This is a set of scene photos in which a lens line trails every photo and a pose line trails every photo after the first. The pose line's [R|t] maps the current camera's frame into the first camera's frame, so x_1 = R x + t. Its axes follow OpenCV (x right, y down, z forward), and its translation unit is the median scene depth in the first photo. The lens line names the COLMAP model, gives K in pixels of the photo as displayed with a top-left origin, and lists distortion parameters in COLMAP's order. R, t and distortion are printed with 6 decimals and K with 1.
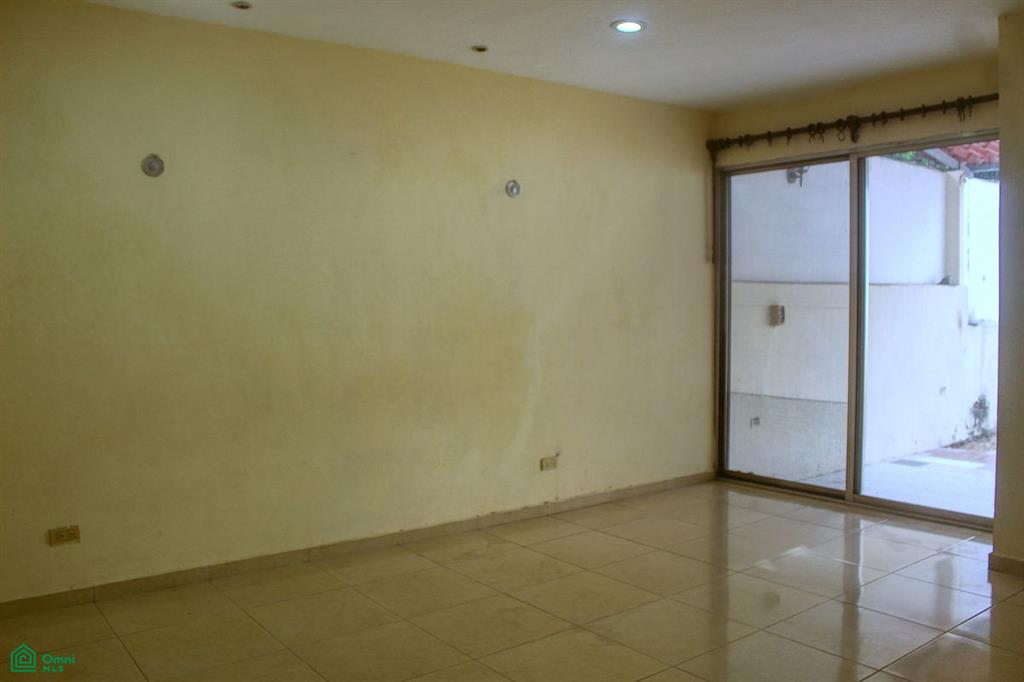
lens RADIAL K [[851.8, 0, 517.4], [0, 851.8, 341.0], [0, 0, 1]] dist [-0.129200, 0.061494]
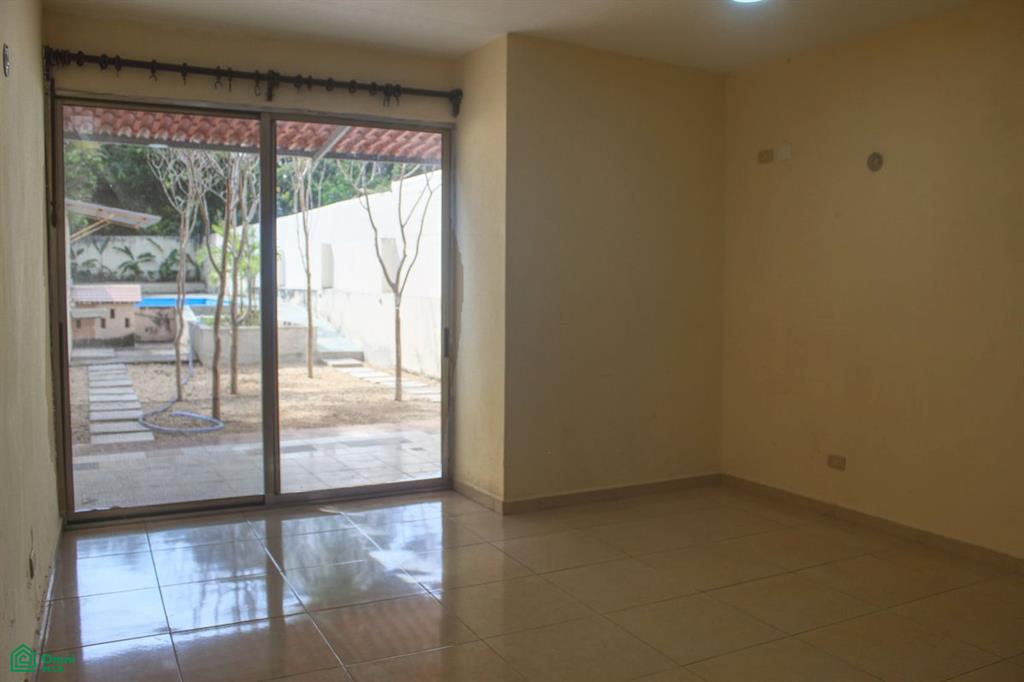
lens RADIAL K [[851.8, 0, 522.8], [0, 851.8, 343.8], [0, 0, 1]] dist [-0.129200, 0.061494]
pose [[0.168266, -0.066809, 0.983475, -0.377002], [0.037767, 0.997405, 0.061294, -0.021630], [-0.985018, 0.026829, 0.170353, 0.504362]]
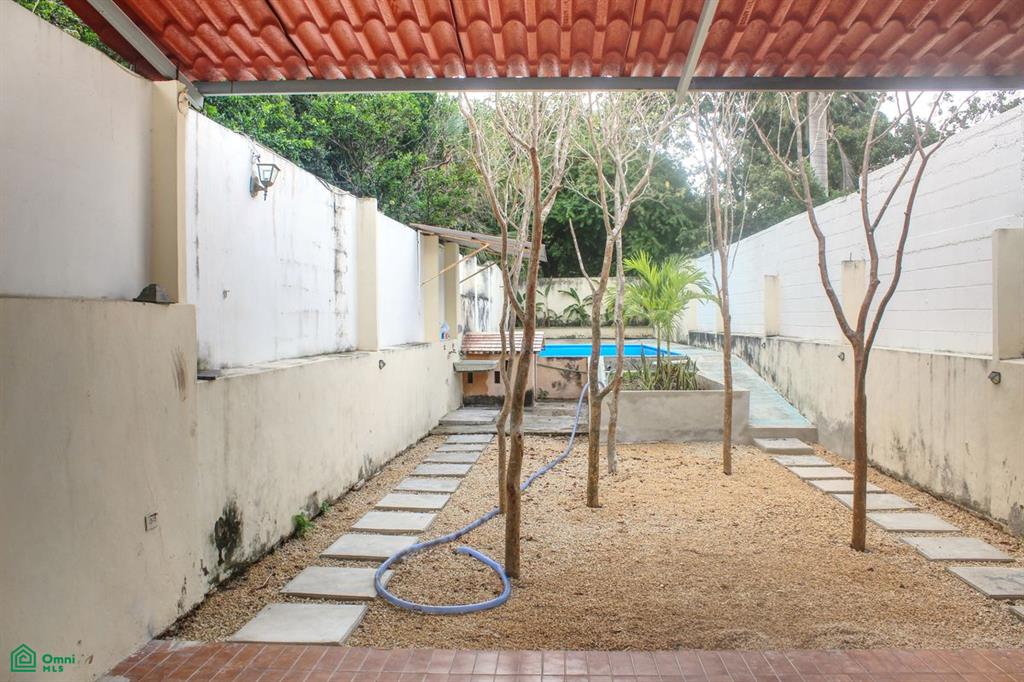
lens RADIAL K [[851.8, 0, 519.8], [0, 851.8, 343.5], [0, 0, 1]] dist [-0.129200, 0.061494]
pose [[0.662618, -0.017406, 0.748755, 0.428738], [0.038244, 0.999212, -0.010617, -0.043180], [-0.747980, 0.035670, 0.662762, 0.741119]]
